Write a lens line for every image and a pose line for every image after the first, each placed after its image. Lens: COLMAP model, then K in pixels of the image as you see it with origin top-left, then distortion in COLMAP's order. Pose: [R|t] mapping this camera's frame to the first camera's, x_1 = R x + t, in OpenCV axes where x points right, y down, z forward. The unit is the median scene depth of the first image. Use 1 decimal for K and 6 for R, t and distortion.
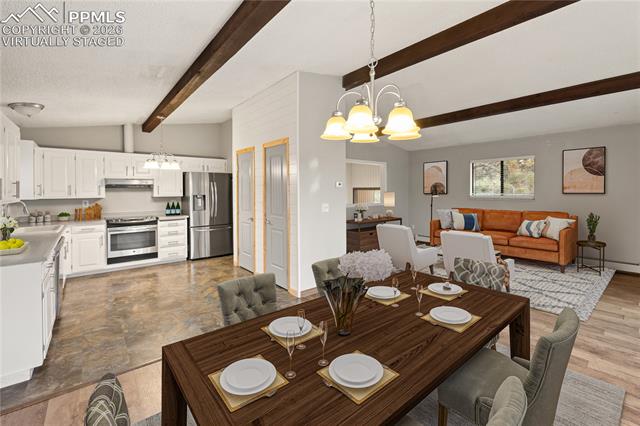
lens RADIAL K [[283.7, 0, 316.0], [0, 283.7, 191.6], [0, 0, 1]] dist [0.002717, 0.000211]
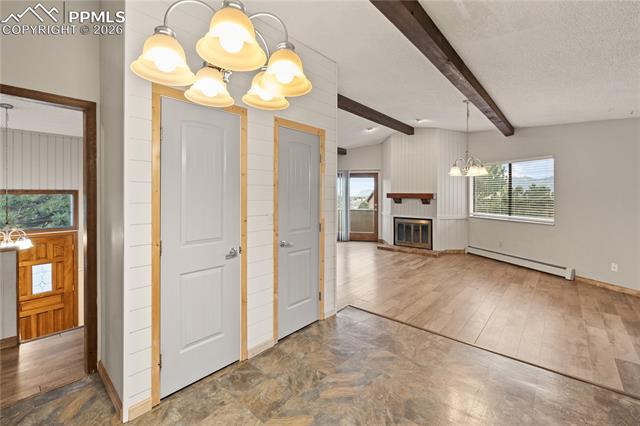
lens RADIAL K [[283.7, 0, 313.1], [0, 283.7, 194.1], [0, 0, 1]] dist [0.002717, 0.000211]
pose [[-0.170082, -0.002786, 0.985426, -1.202513], [0.003285, 0.999989, 0.003394, -0.009579], [-0.985424, 0.003814, -0.170071, 1.564203]]
